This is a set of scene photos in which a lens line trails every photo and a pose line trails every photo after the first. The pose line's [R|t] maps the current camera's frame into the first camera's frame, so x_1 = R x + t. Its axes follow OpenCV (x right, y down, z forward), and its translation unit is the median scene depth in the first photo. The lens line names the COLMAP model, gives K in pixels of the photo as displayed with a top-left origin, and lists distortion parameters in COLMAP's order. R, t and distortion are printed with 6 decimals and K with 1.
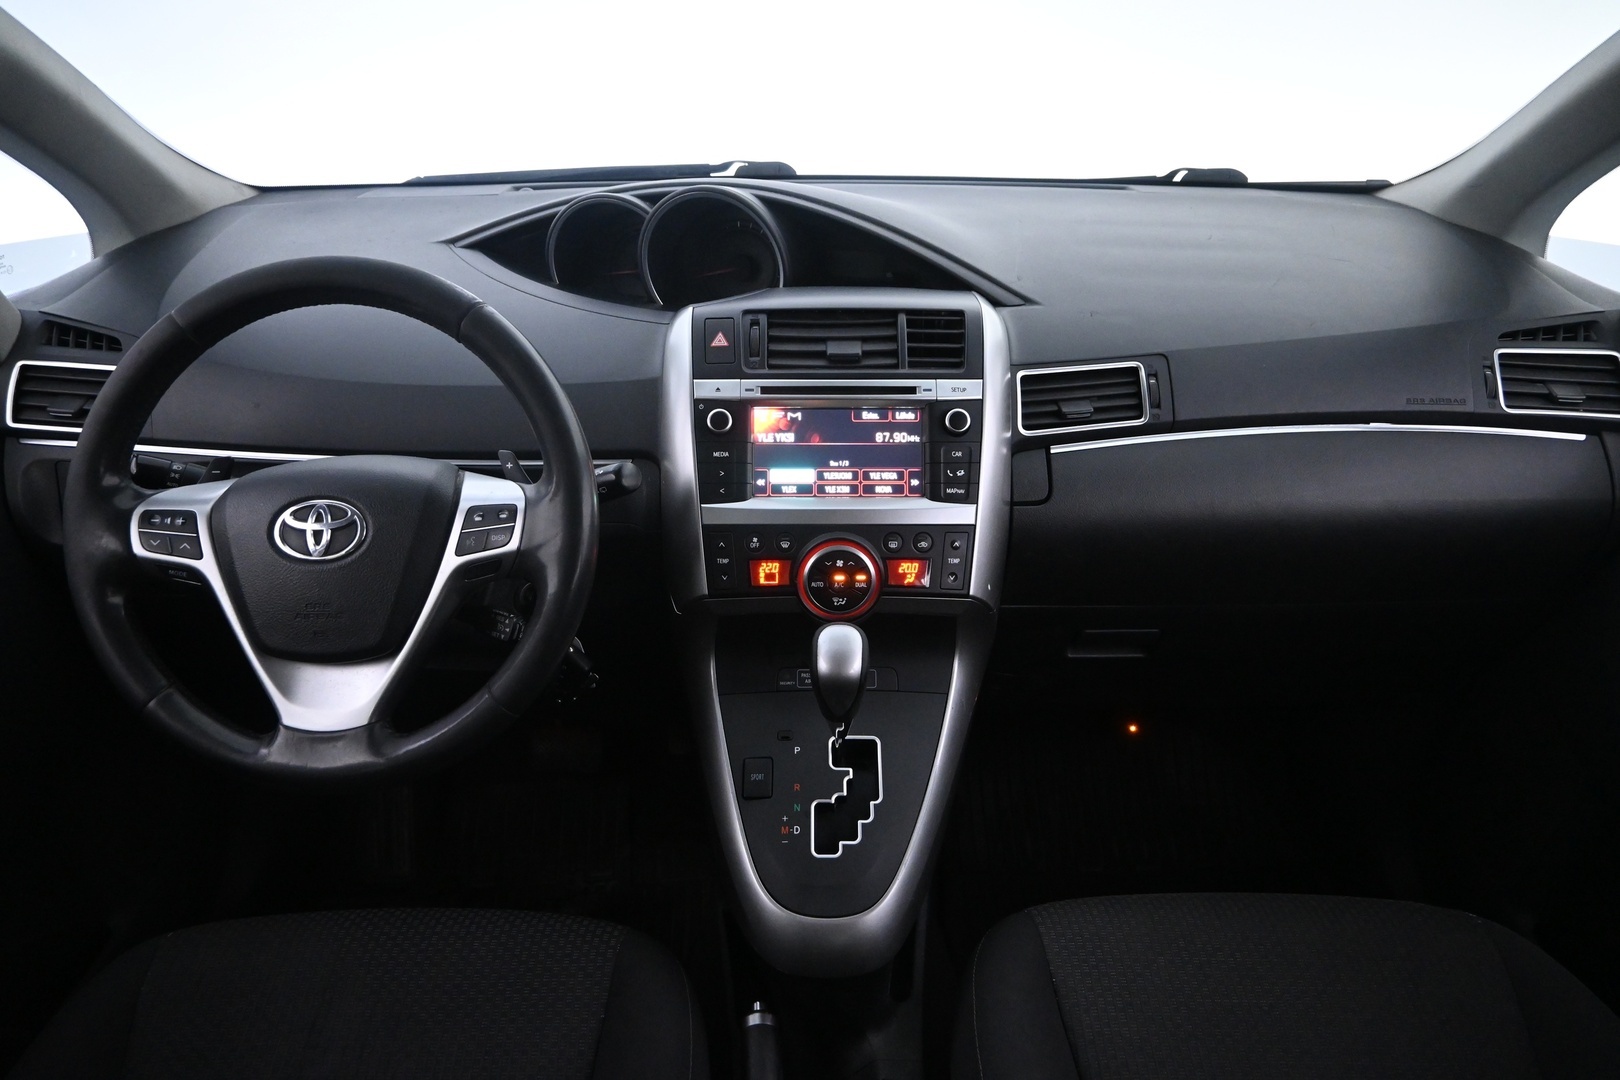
lens RADIAL K [[1126.0, 0, 810.0], [0, 1126.0, 540.0], [0, 0, 1]] dist [0.006059, 0.003928]
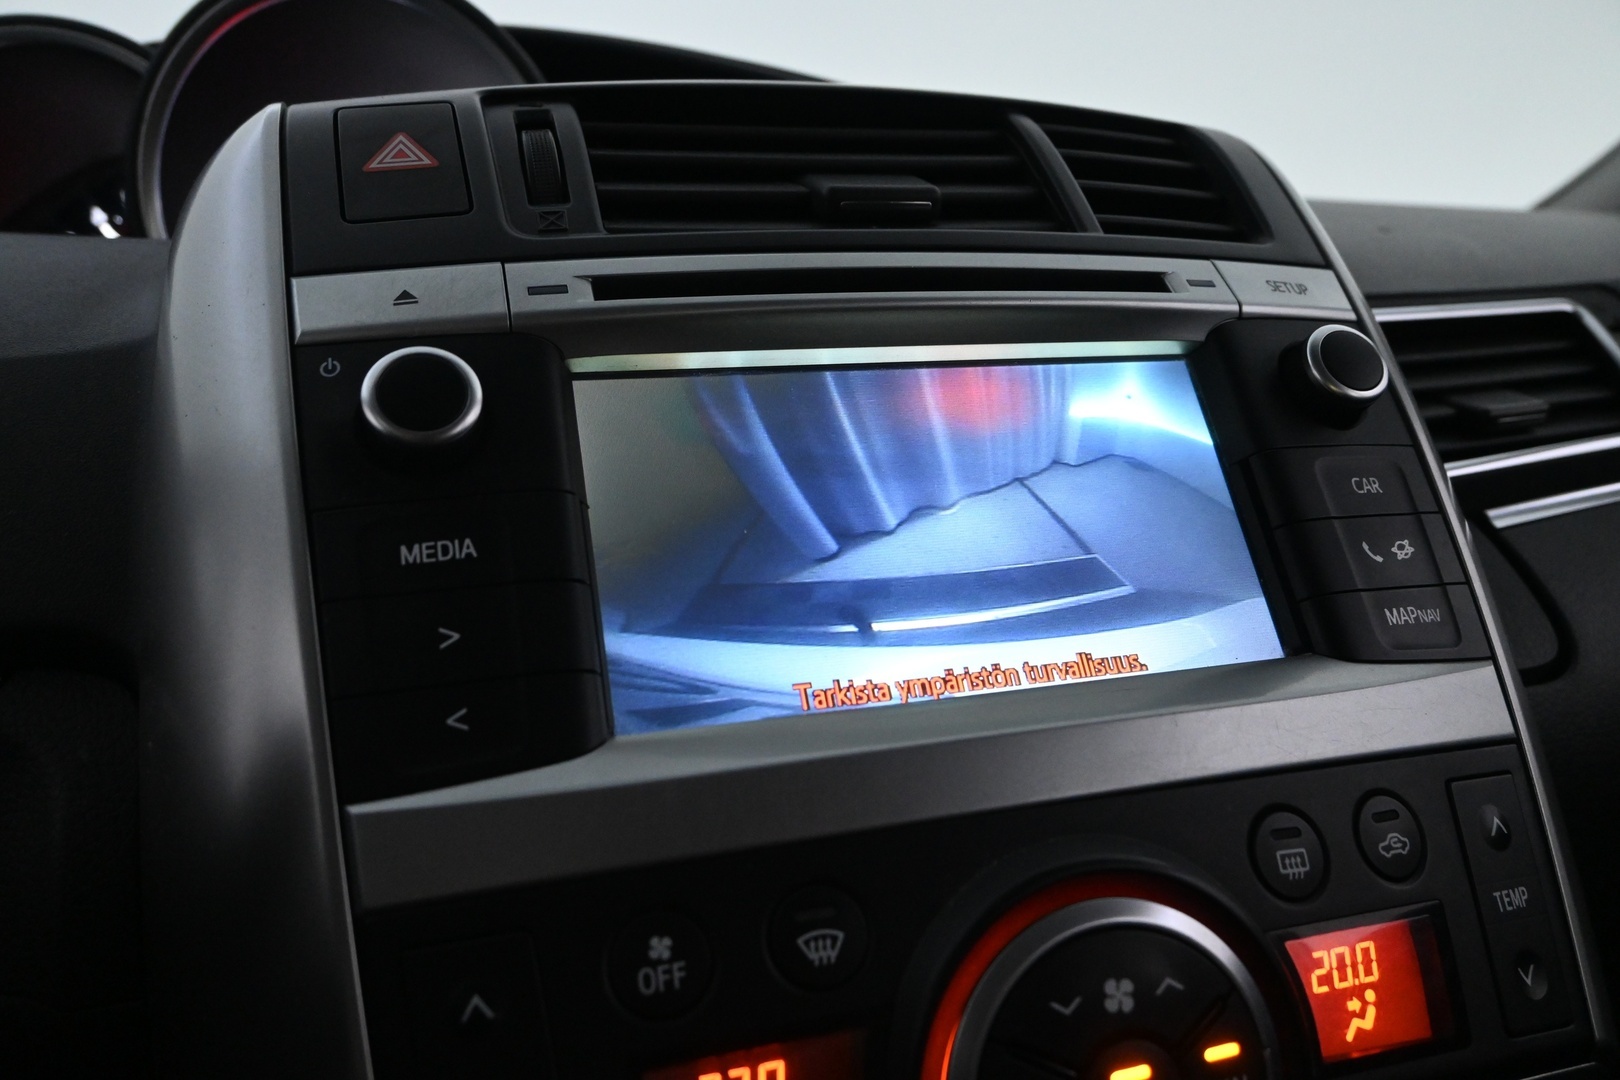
lens RADIAL K [[1201.7, 0, 810.0], [0, 1201.7, 540.0], [0, 0, 1]] dist [-0.017225, 0.006007]
pose [[0.955770, -0.071497, 0.285293, -0.076101], [0.169059, 0.927294, -0.333982, 0.007645], [-0.240672, 0.367441, 0.898367, 0.779359]]
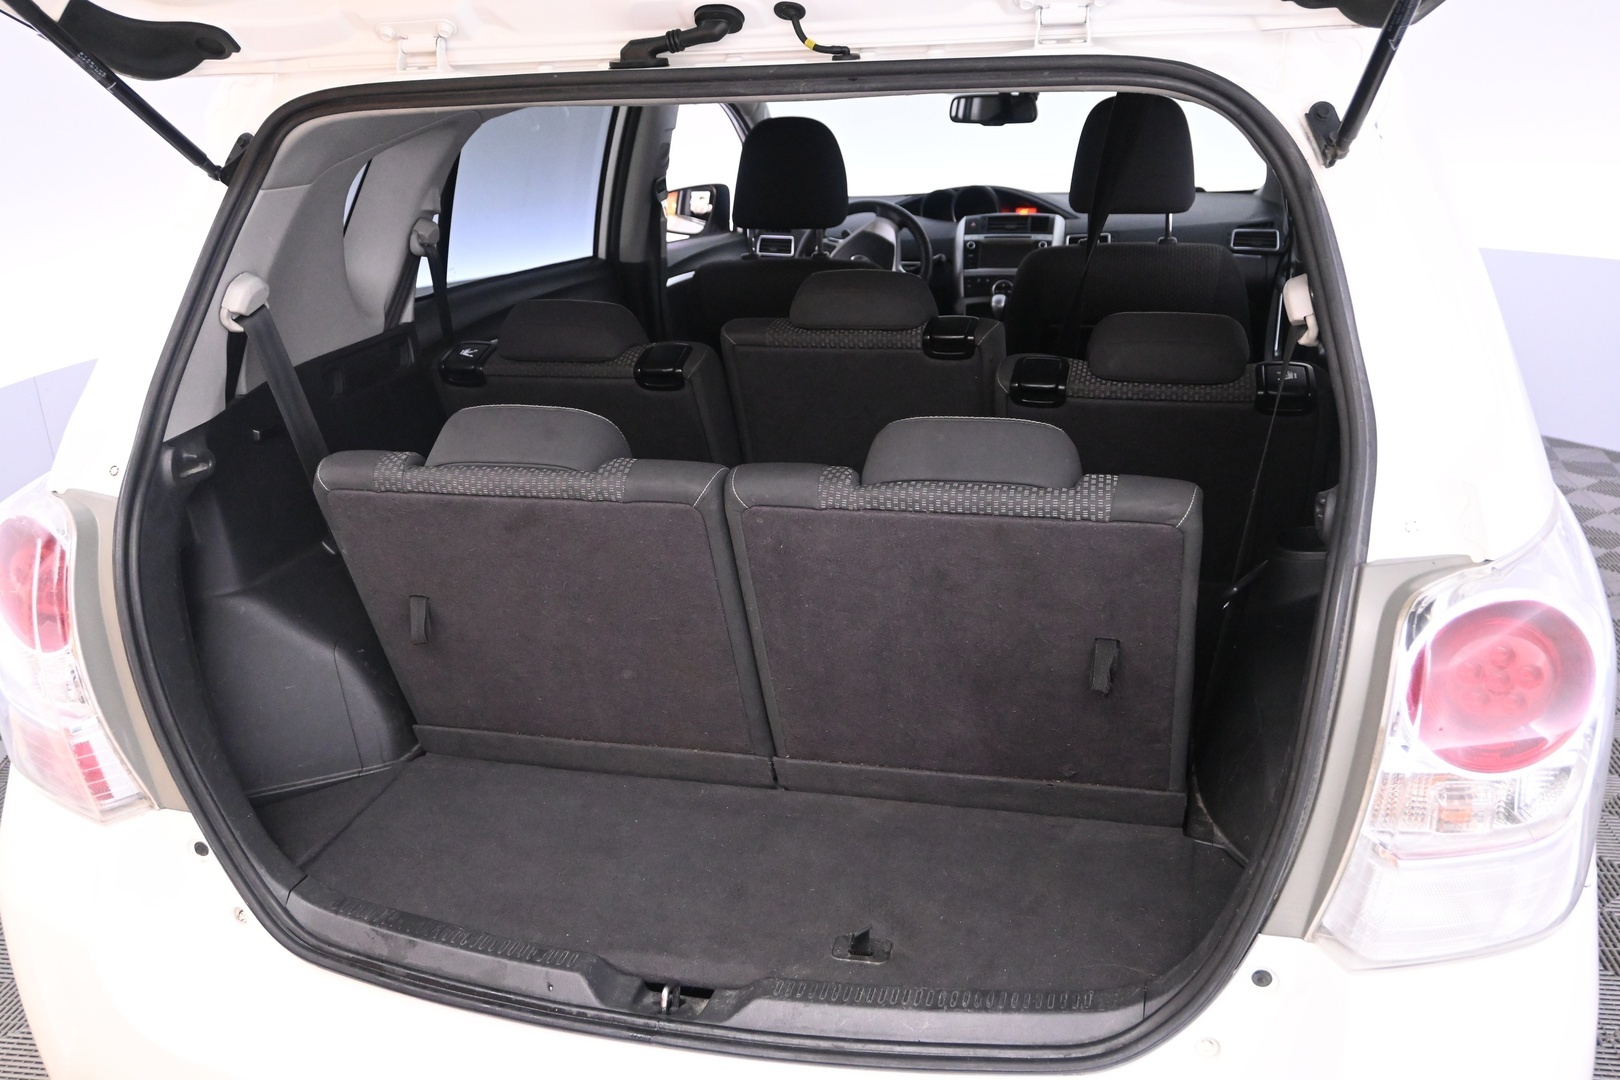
lens RADIAL K [[1373.7, 0, 810.0], [0, 1373.7, 540.0], [0, 0, 1]] dist [-0.001879, -0.003370]
pose [[0.968040, 0.055120, -0.244663, 0.498760], [-0.088384, 0.987940, -0.127129, 1.307164], [0.234705, 0.144691, 0.961238, -2.882698]]
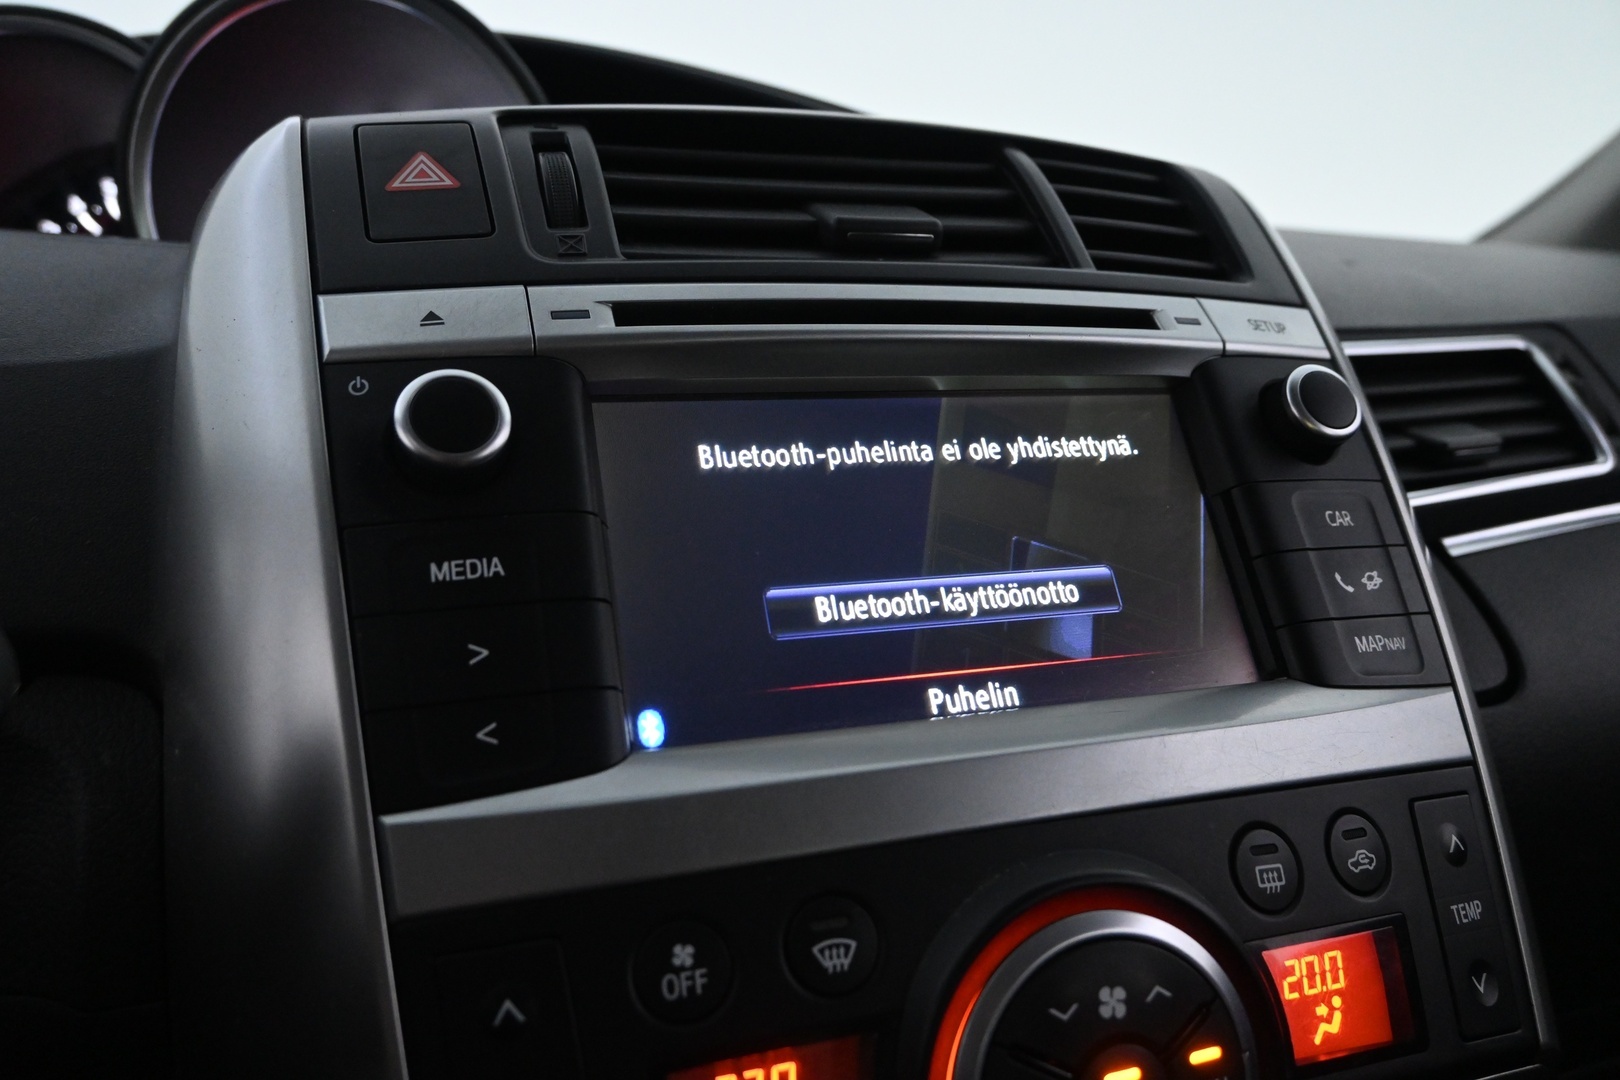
lens RADIAL K [[1201.7, 0, 810.0], [0, 1201.7, 540.0], [0, 0, 1]] dist [-0.017225, 0.006007]
pose [[0.943566, -0.052396, 0.327013, -0.091467], [0.163153, 0.932816, -0.321303, 0.003011], [-0.288208, 0.356524, 0.888722, 0.771330]]
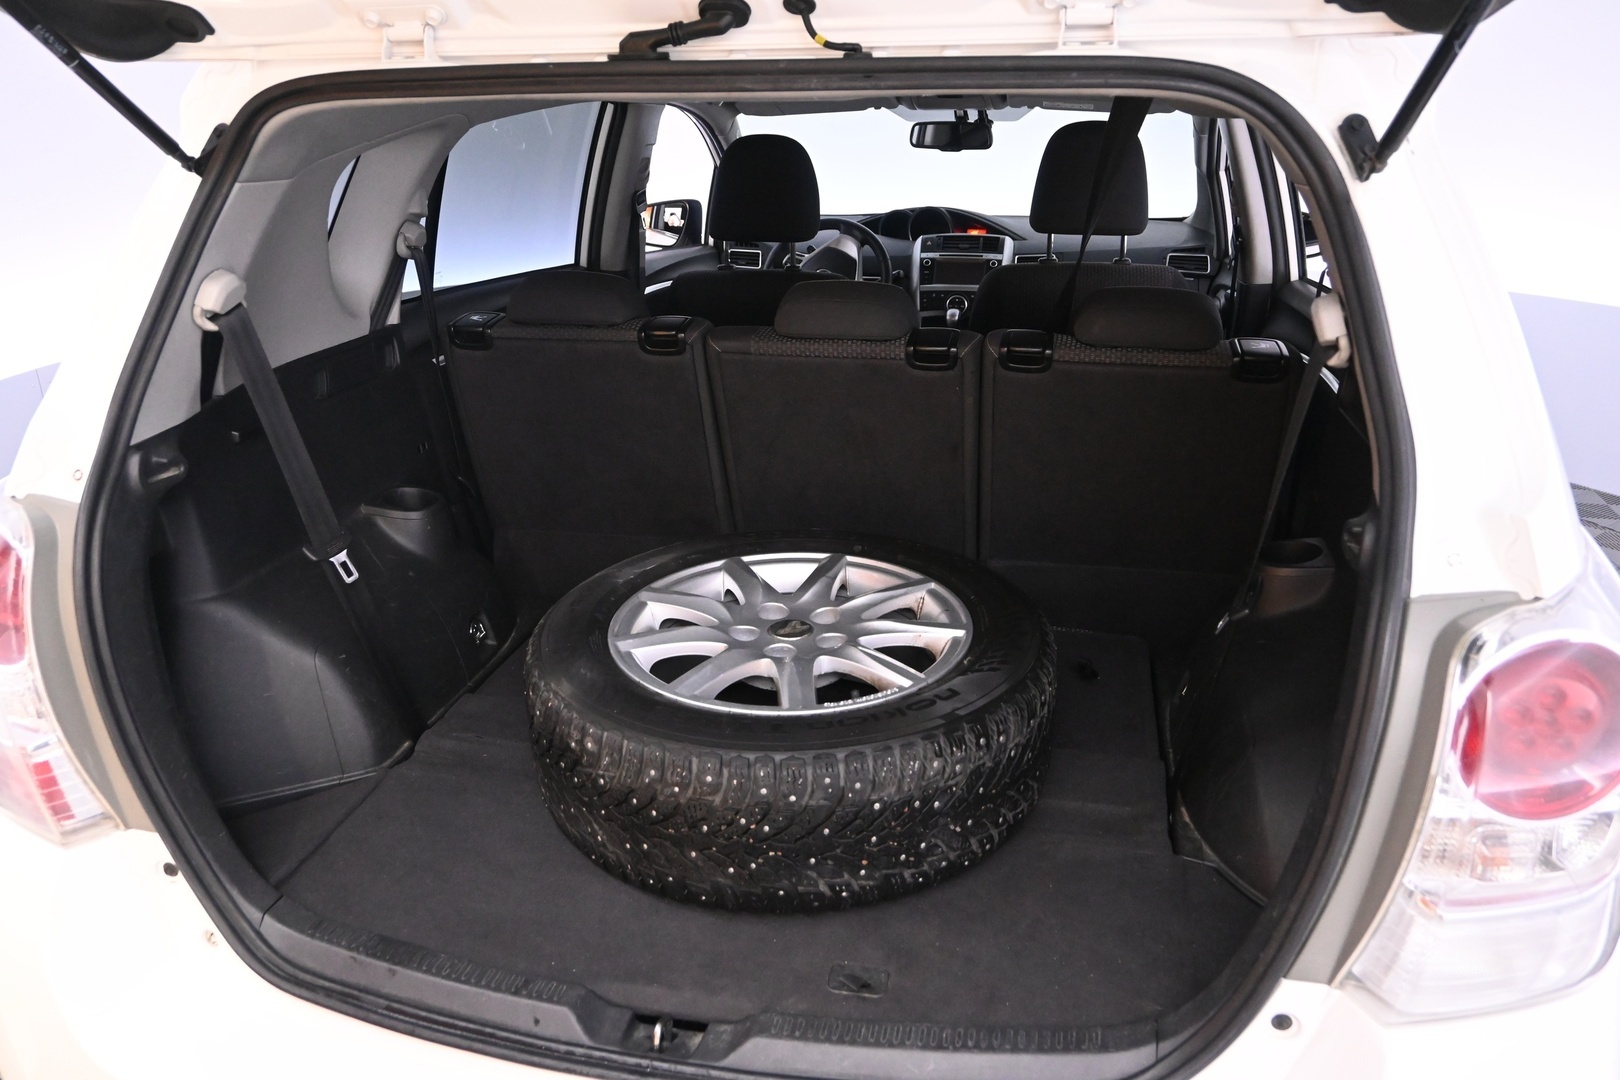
lens RADIAL K [[1201.7, 0, 810.0], [0, 1201.7, 540.0], [0, 0, 1]] dist [-0.017225, 0.006007]
pose [[0.977623, 0.069893, -0.198413, 0.374141], [-0.094344, 0.988691, -0.116573, 1.242179], [0.188022, 0.132683, 0.973161, -2.665027]]
